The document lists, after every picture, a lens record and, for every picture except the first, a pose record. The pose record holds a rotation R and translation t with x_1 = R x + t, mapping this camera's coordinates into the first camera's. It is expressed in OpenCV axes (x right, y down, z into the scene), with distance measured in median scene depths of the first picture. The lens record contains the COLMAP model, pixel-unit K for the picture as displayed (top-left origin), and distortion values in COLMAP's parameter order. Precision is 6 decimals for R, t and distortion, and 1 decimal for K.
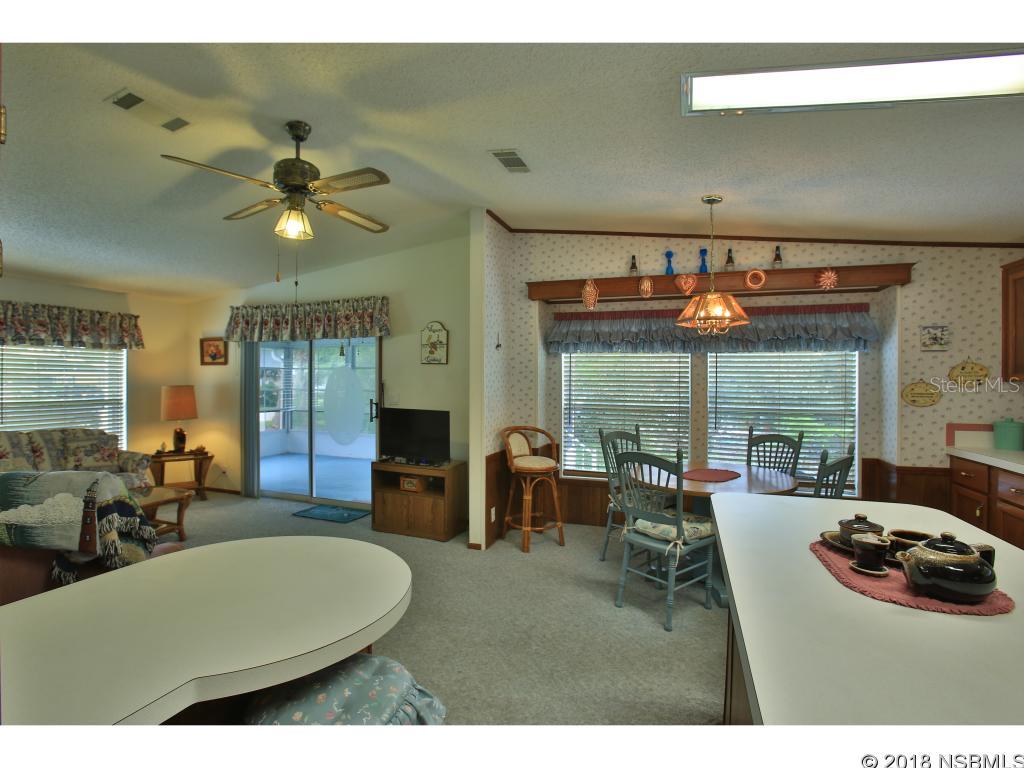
lens RADIAL K [[500.8, 0, 508.0], [0, 500.8, 381.4], [0, 0, 1]] dist [-0.054833, 0.017296]
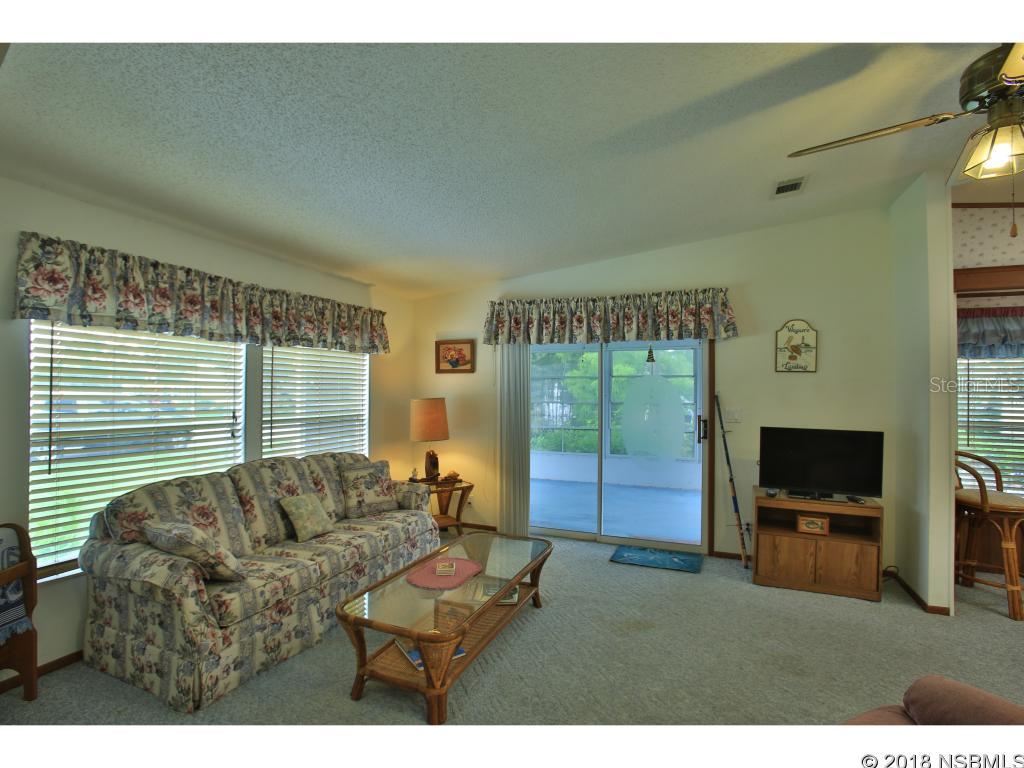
lens RADIAL K [[500.8, 0, 514.5], [0, 500.8, 379.0], [0, 0, 1]] dist [-0.054833, 0.017296]
pose [[0.999550, 0.000401, -0.030004, -0.660711], [-0.001096, 0.999731, -0.023169, -0.005059], [0.029987, 0.023192, 0.999281, 0.222096]]
